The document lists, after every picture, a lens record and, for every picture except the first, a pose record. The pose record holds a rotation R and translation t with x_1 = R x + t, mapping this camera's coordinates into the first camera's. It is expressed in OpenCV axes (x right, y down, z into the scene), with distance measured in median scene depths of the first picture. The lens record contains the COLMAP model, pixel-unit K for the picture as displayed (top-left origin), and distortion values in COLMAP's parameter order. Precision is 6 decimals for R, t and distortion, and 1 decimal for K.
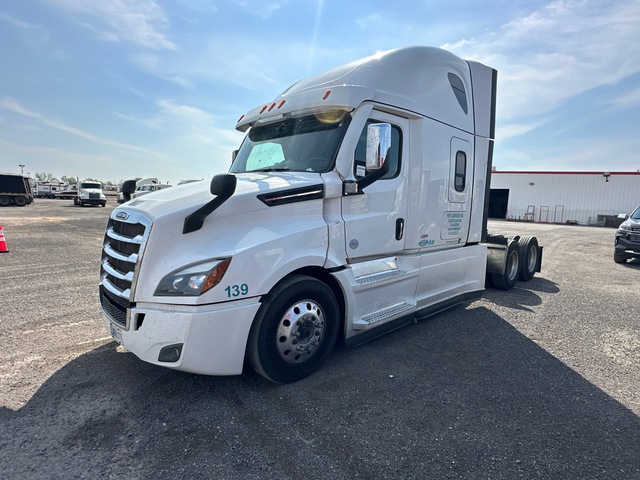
lens RADIAL K [[368.2, 0, 319.8], [0, 368.2, 234.6], [0, 0, 1]] dist [-0.001546, 0.001228]
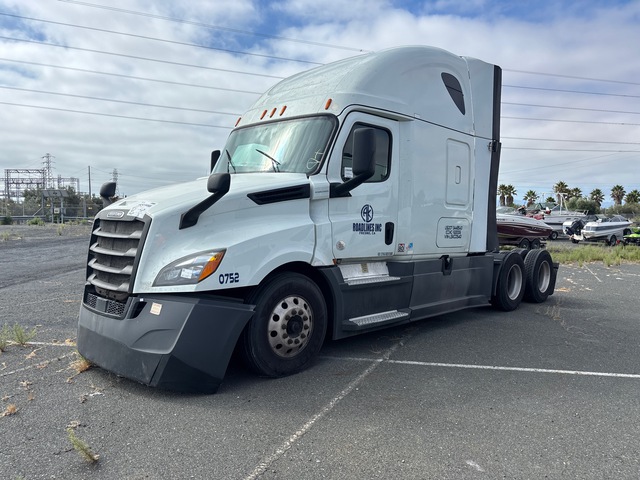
lens RADIAL K [[496.4, 0, 331.1], [0, 496.4, 241.1], [0, 0, 1]] dist [0.070734, -0.005049]
pose [[0.999450, 0.000060, 0.033167, 0.020932], [0.001368, 0.999072, -0.043054, 0.082149], [-0.033138, 0.043076, 0.998522, -0.409317]]
